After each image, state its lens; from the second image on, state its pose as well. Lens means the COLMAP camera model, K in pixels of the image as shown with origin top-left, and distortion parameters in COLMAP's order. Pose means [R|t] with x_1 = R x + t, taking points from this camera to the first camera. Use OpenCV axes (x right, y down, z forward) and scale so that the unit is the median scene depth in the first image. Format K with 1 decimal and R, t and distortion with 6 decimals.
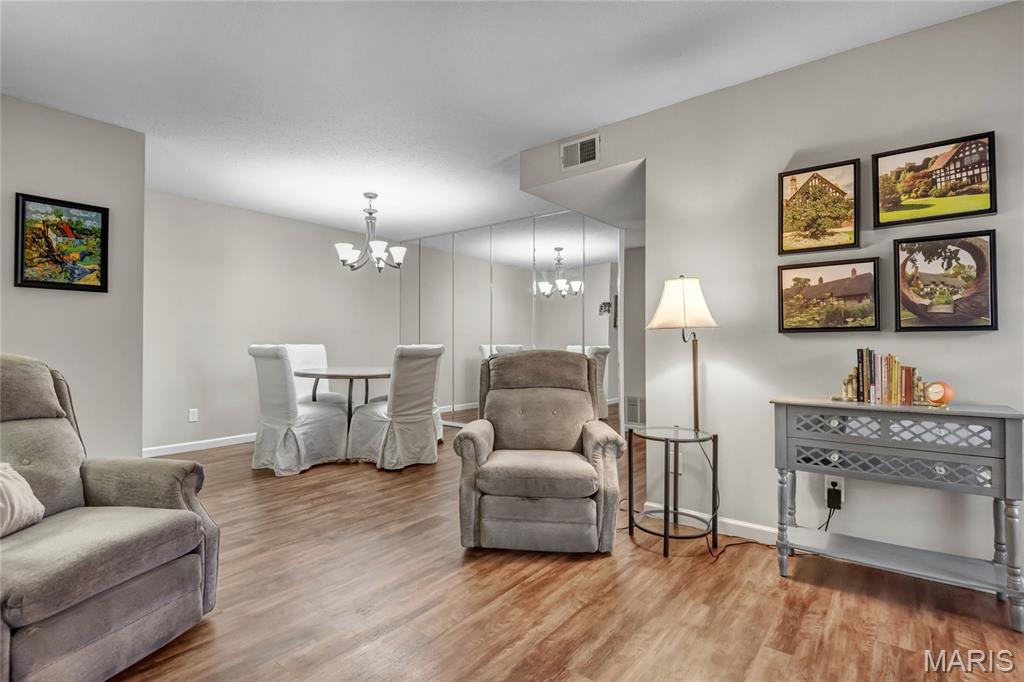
lens RADIAL K [[500.0, 0, 505.6], [0, 500.0, 337.8], [0, 0, 1]] dist [-0.000955, -0.001176]
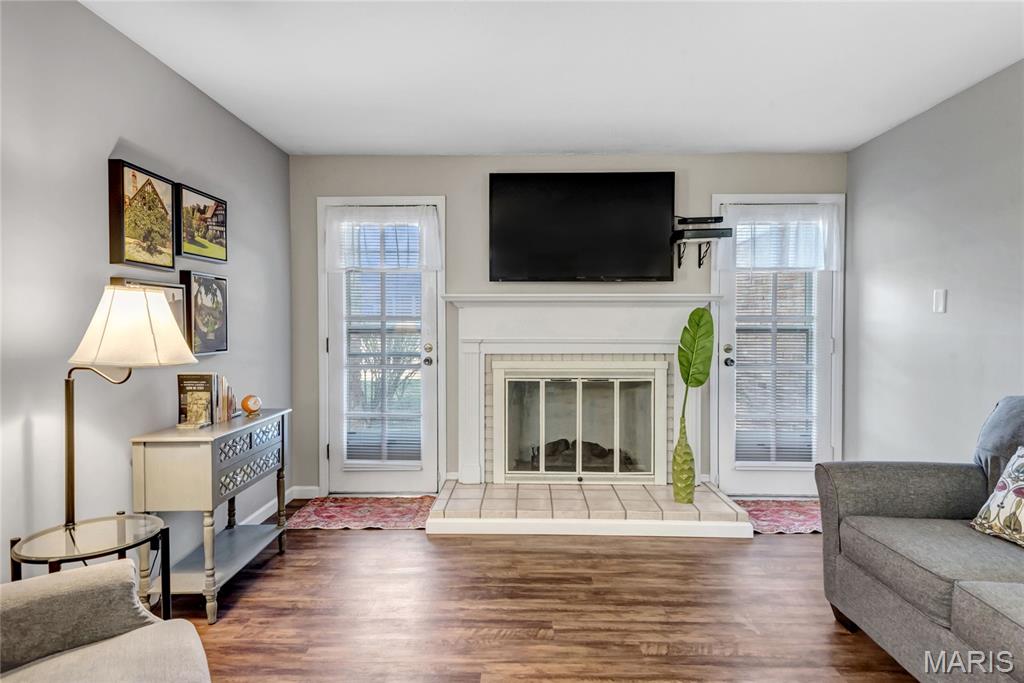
lens RADIAL K [[613.2, 0, 512.0], [0, 613.2, 341.5], [0, 0, 1]] dist [-0.000688, -0.000653]
pose [[-0.619933, -0.016555, 0.784480, -0.701429], [-0.003241, 0.999823, 0.018538, -0.073365], [-0.784648, 0.008950, -0.619877, 1.312368]]
